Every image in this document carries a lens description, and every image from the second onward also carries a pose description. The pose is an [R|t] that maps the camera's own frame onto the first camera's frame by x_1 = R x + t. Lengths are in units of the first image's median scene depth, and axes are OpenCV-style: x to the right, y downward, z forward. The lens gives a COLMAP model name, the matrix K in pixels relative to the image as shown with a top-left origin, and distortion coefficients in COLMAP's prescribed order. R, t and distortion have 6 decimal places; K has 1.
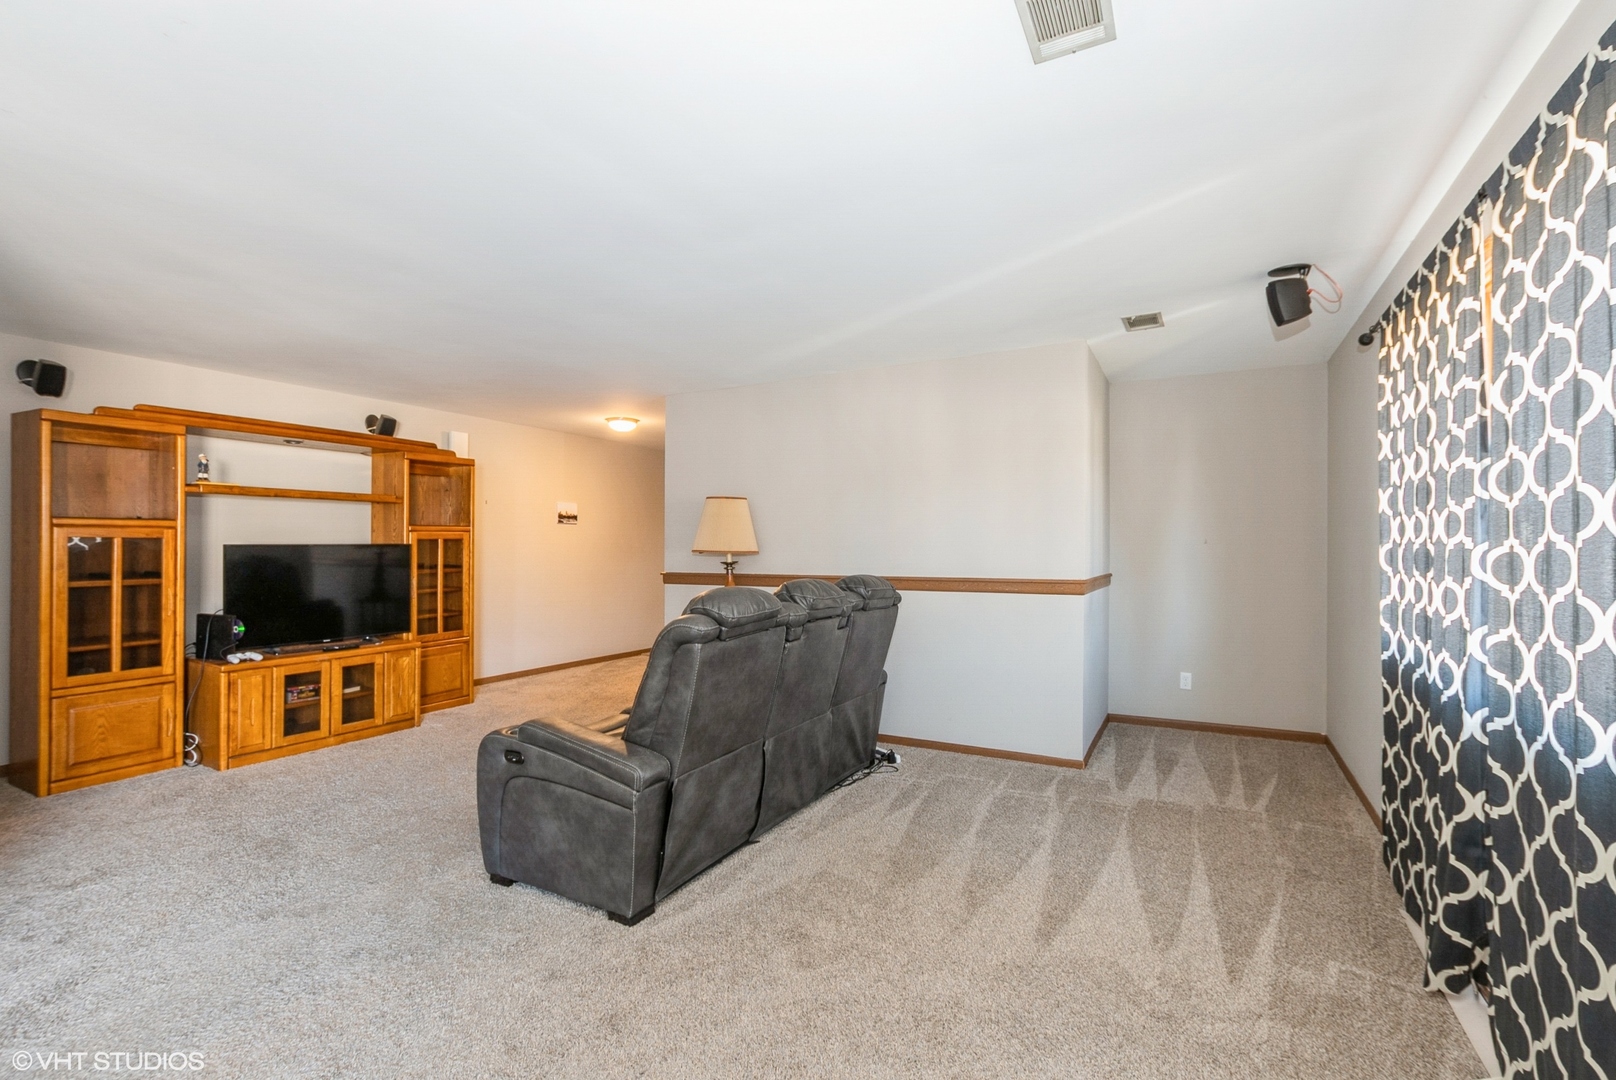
lens RADIAL K [[728.3, 0, 815.6], [0, 728.3, 545.7], [0, 0, 1]] dist [-0.004700, -0.000108]
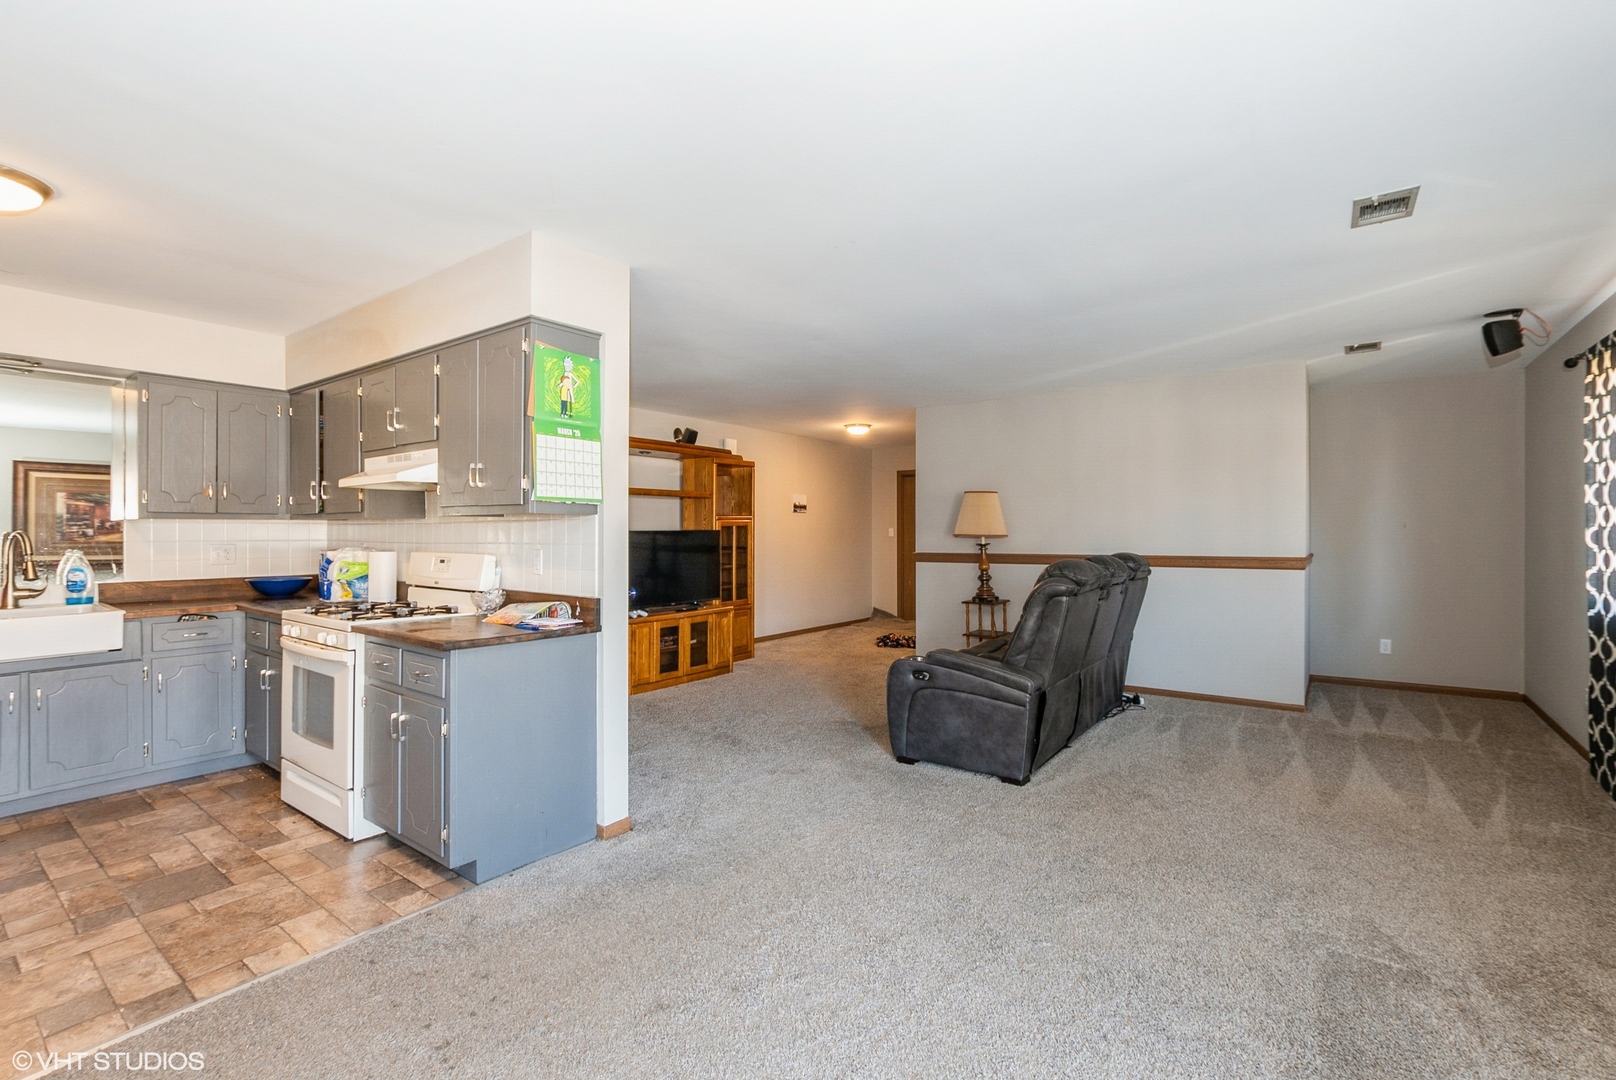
lens RADIAL K [[734.9, 0, 814.2], [0, 734.9, 532.3], [0, 0, 1]] dist [-0.012300, 0.007076]
pose [[0.991208, -0.003124, -0.132279, -0.276745], [0.003357, 0.999993, 0.001537, 0.000142], [0.132273, -0.001968, 0.991211, -0.316448]]
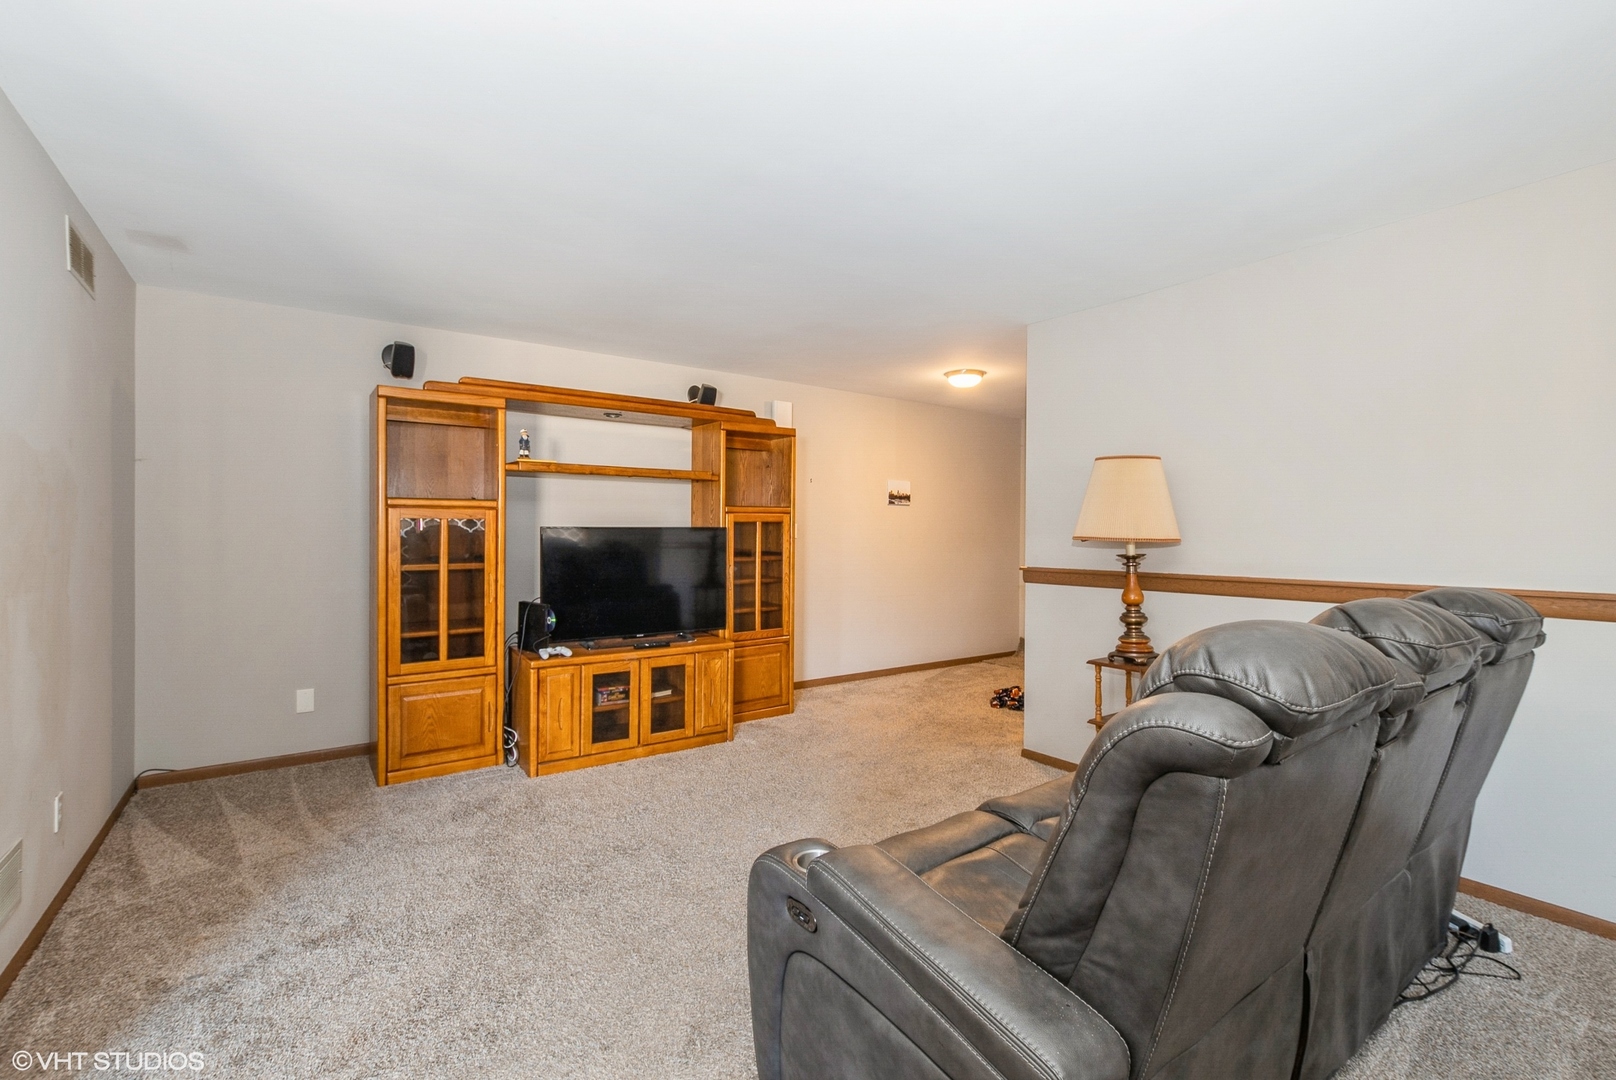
lens RADIAL K [[720.6, 0, 815.9], [0, 720.6, 536.4], [0, 0, 1]] dist [-0.002465, 0.000000]
pose [[0.903137, 0.006984, -0.429296, -0.112739], [-0.004670, 0.999968, 0.006445, 0.002972], [0.429328, -0.003816, 0.903141, 0.332933]]
